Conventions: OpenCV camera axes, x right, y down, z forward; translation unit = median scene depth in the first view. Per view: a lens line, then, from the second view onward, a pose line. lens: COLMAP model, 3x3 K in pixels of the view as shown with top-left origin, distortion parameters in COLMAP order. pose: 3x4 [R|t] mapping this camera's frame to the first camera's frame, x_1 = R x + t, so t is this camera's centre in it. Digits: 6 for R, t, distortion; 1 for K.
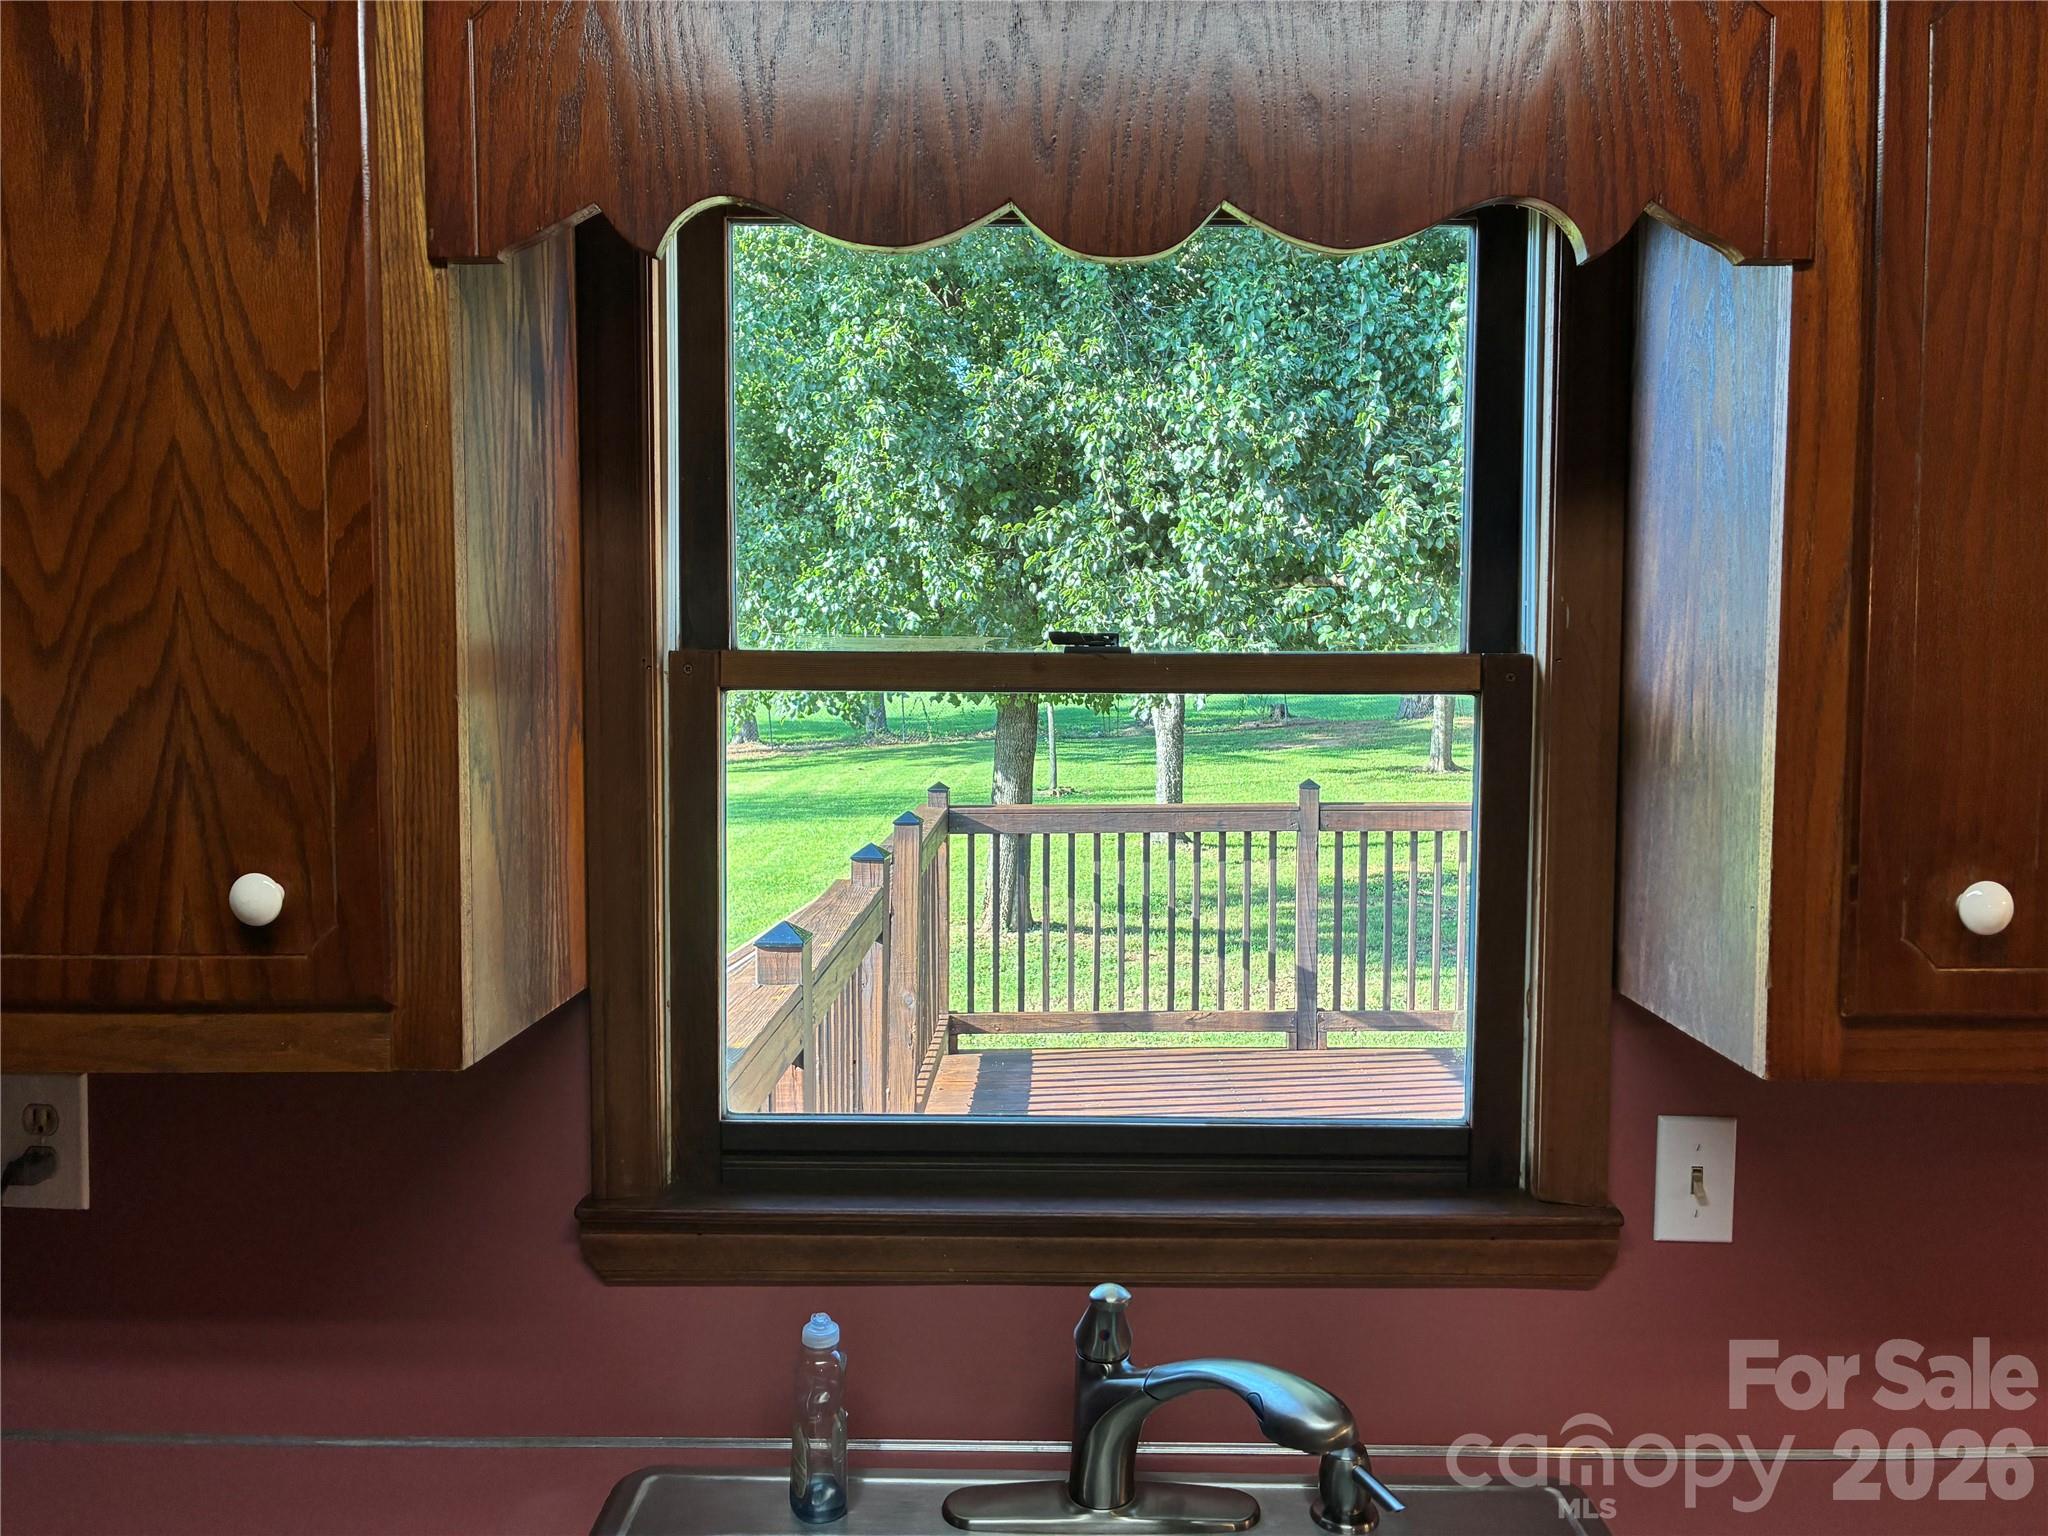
lens RADIAL K [[1554.6, 0, 1022.4], [0, 1554.6, 769.8], [0, 0, 1]] dist [0.042520, -0.070108]
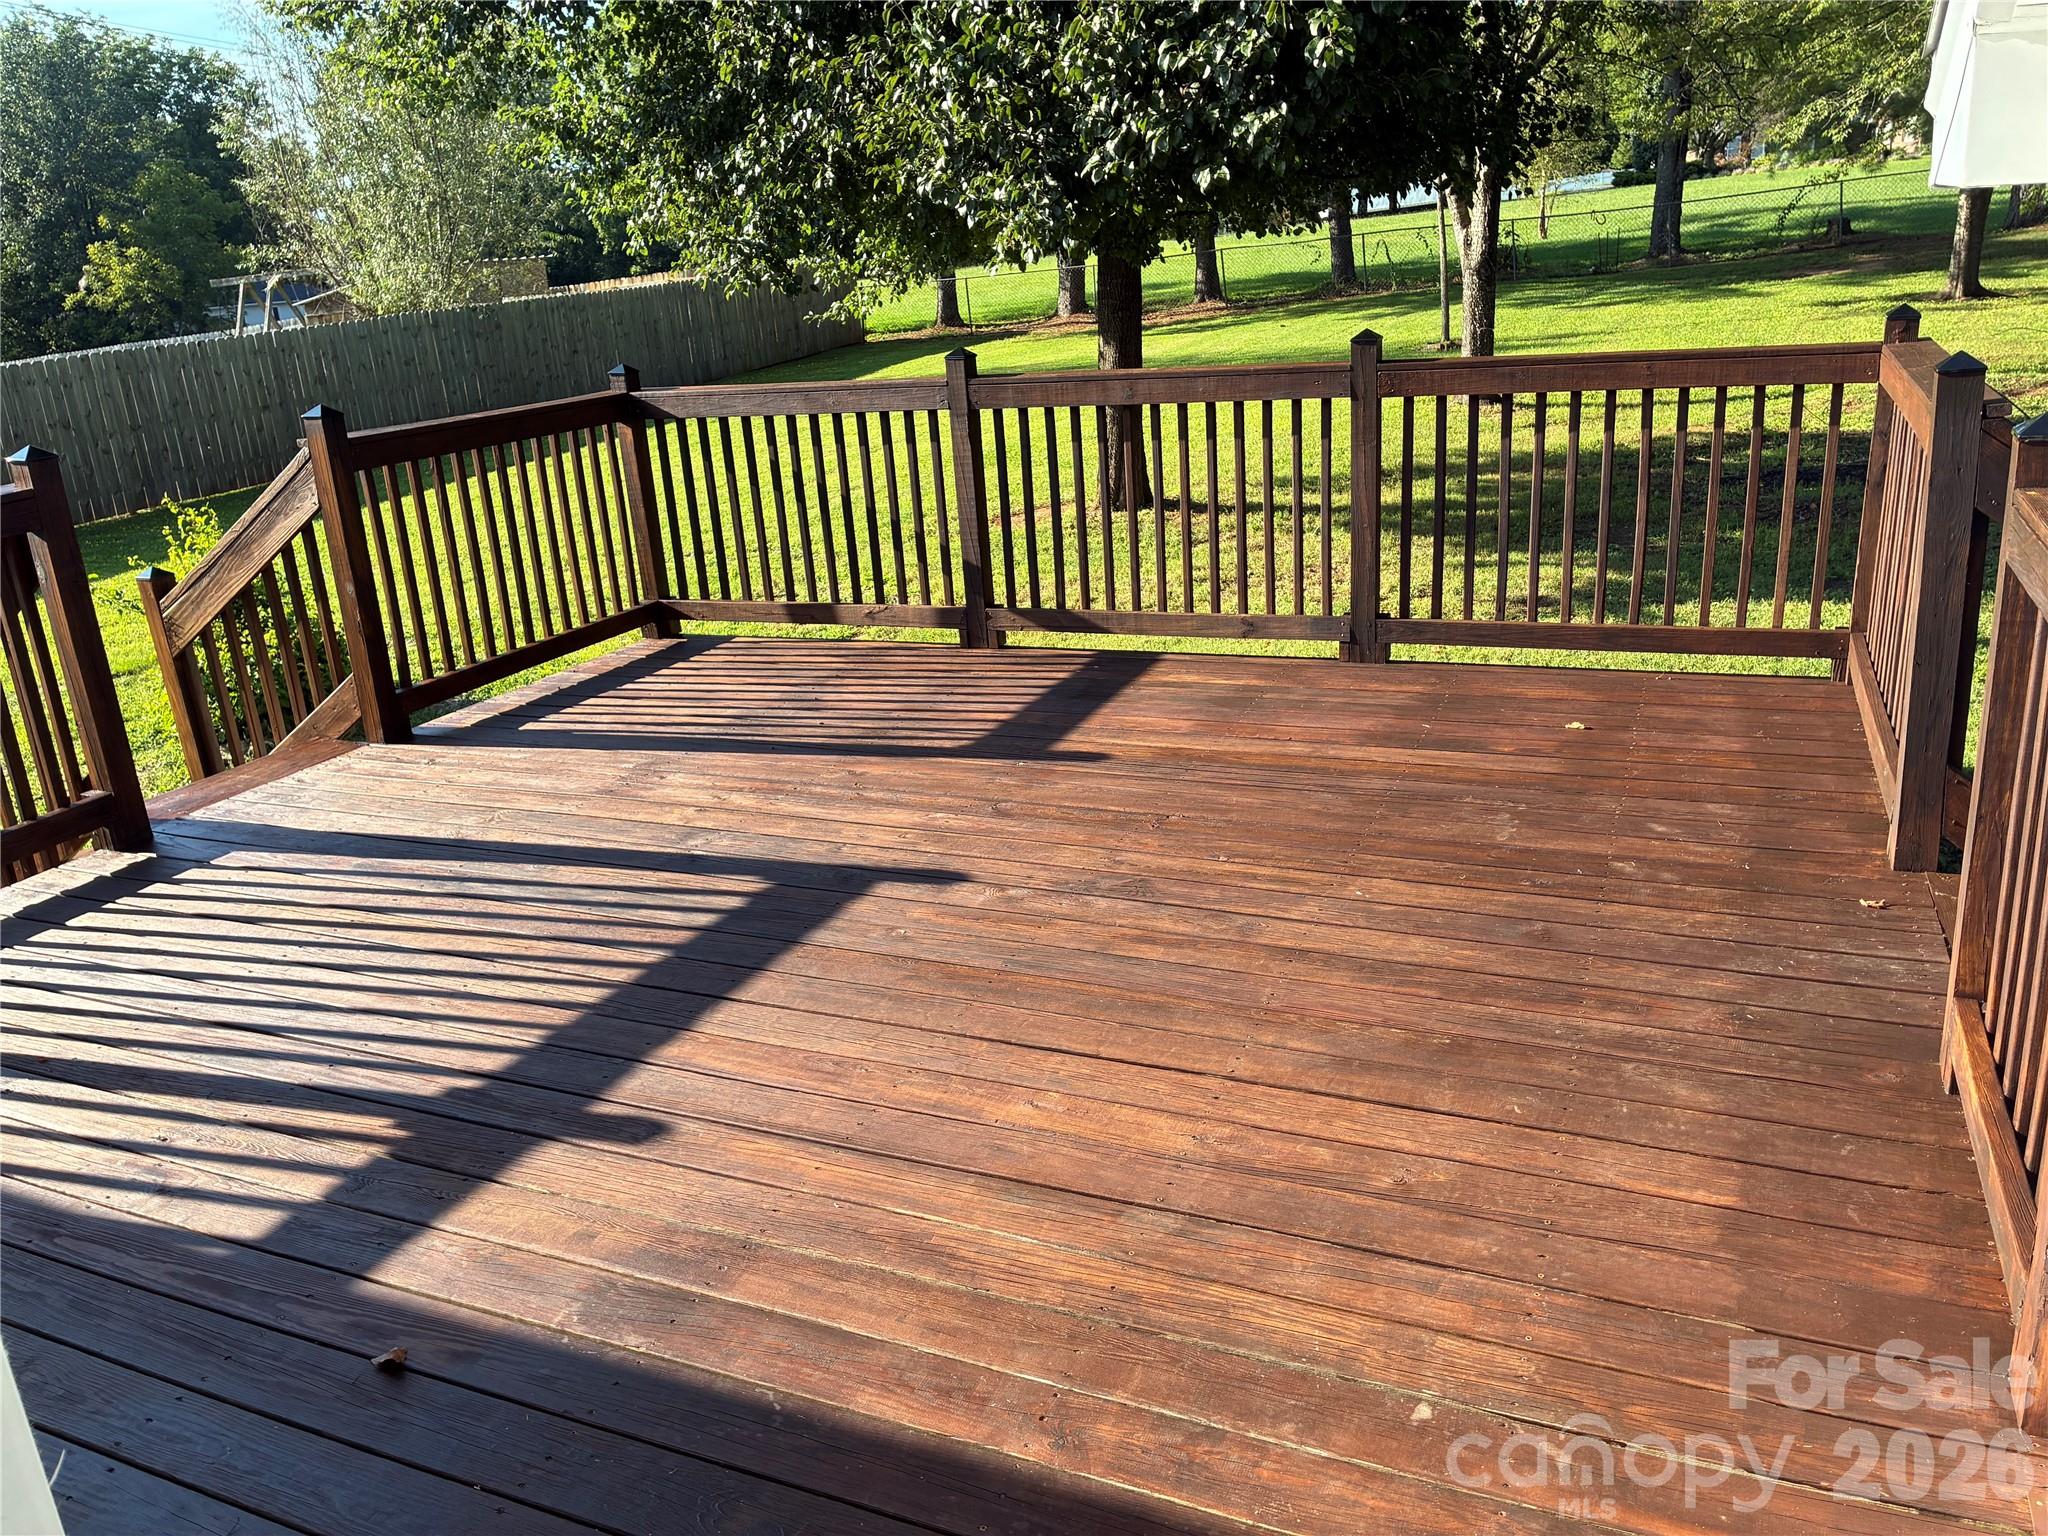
lens RADIAL K [[1554.6, 0, 1023.2], [0, 1554.6, 766.6], [0, 0, 1]] dist [0.042520, -0.070108]
pose [[0.907774, 0.074925, -0.412713, 0.343677], [0.040954, 0.963385, 0.264976, -0.000370], [0.417455, -0.257441, 0.871468, 0.095883]]
